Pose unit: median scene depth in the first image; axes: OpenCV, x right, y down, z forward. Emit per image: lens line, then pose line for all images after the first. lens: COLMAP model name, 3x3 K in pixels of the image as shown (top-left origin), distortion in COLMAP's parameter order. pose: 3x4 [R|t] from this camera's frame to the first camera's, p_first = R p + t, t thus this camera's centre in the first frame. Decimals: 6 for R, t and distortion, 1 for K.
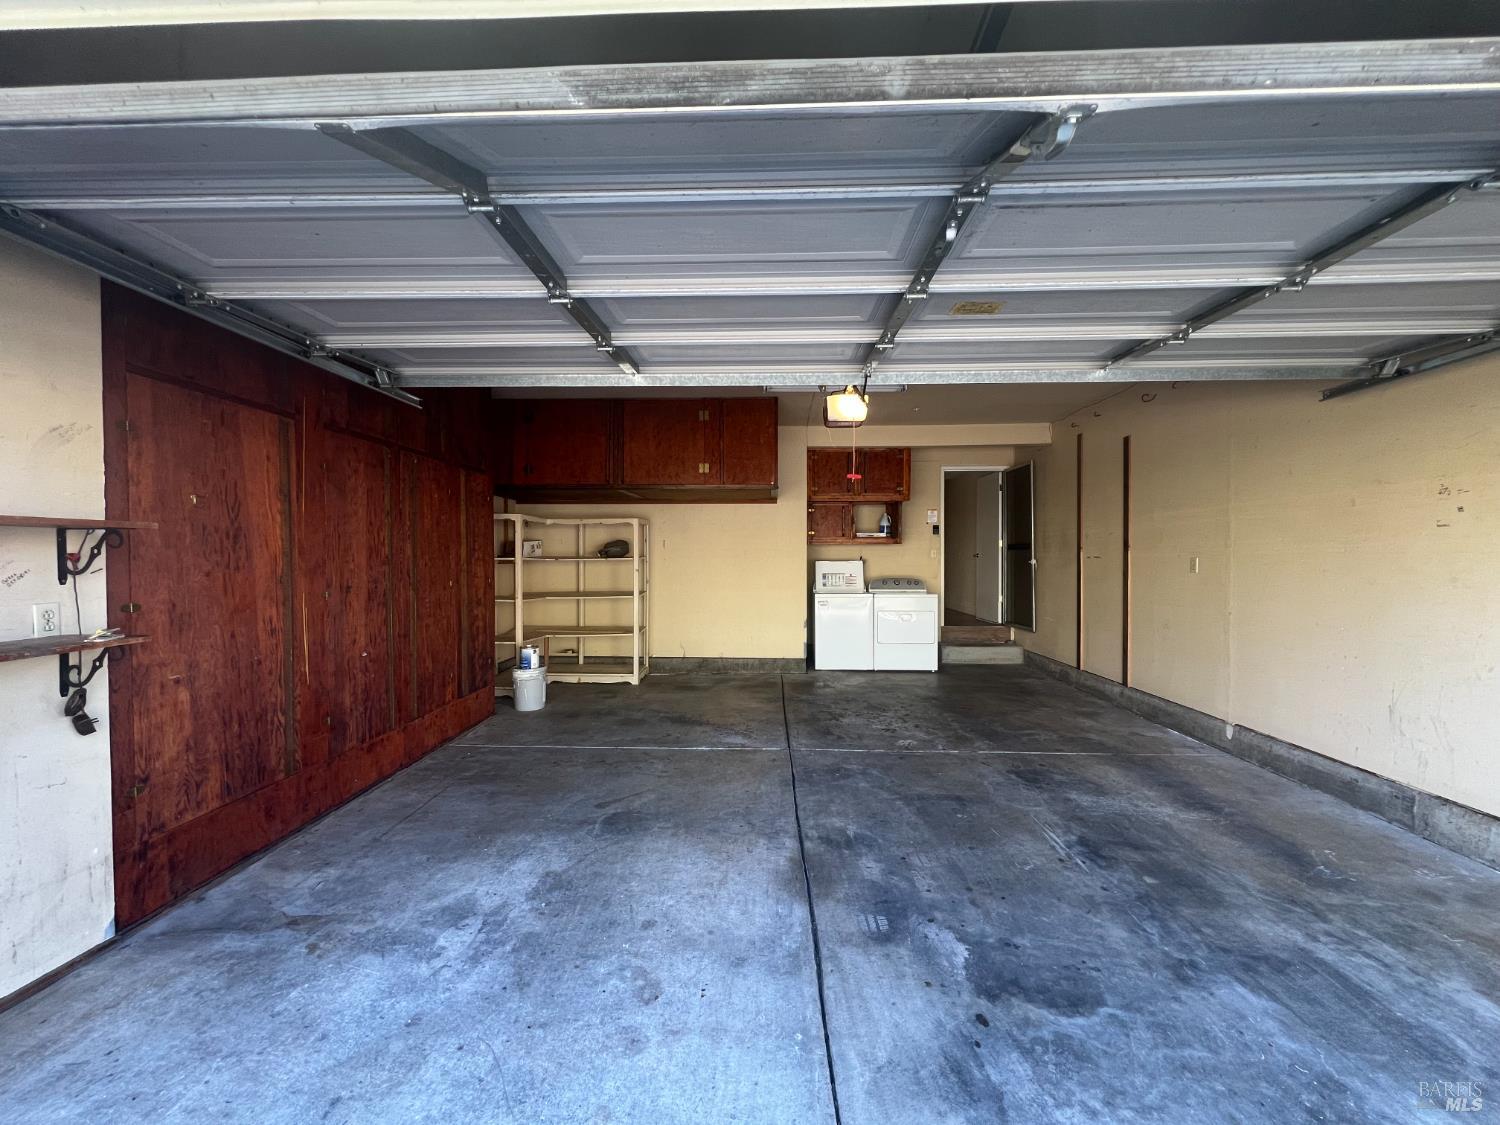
lens RADIAL K [[593.5, 0, 750.0], [0, 593.5, 562.5], [0, 0, 1]] dist [-0.007692, 0.000048]
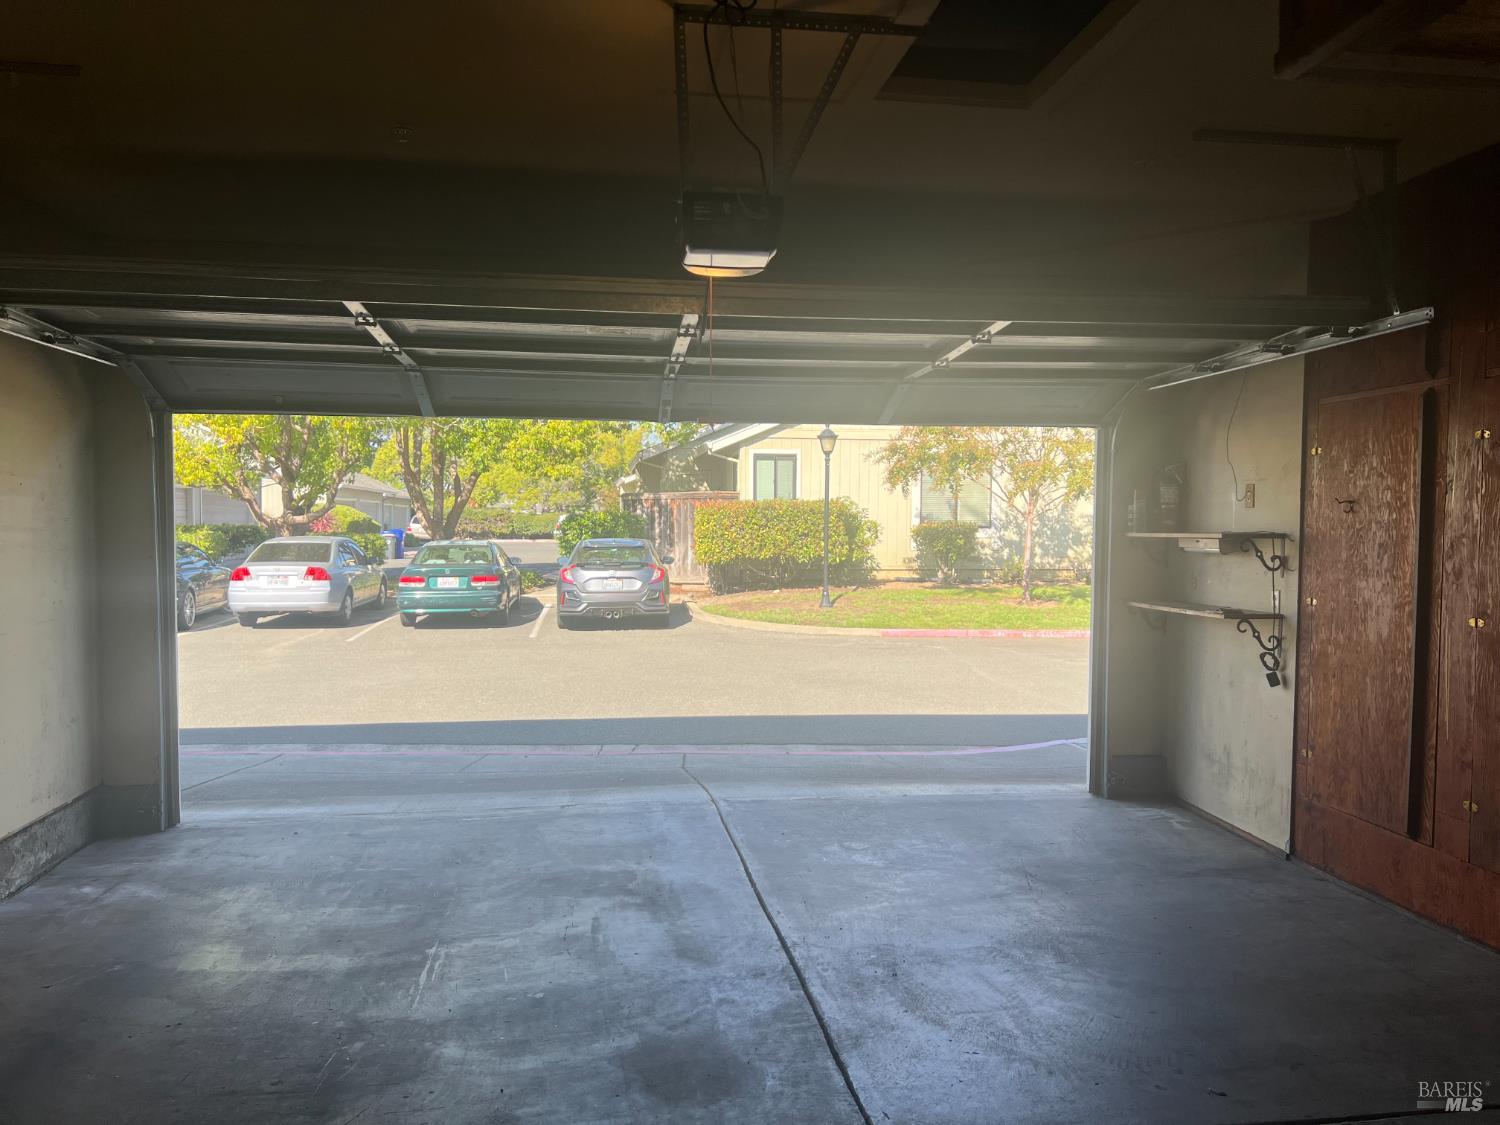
lens RADIAL K [[1156.2, 0, 749.4], [0, 1156.2, 559.8], [0, 0, 1]] dist [0.006764, -0.013664]
pose [[-0.983619, 0.000498, -0.180260, 0.149532], [-0.007741, 0.998957, 0.045001, -0.030984], [0.180095, 0.045660, -0.982589, 0.909645]]
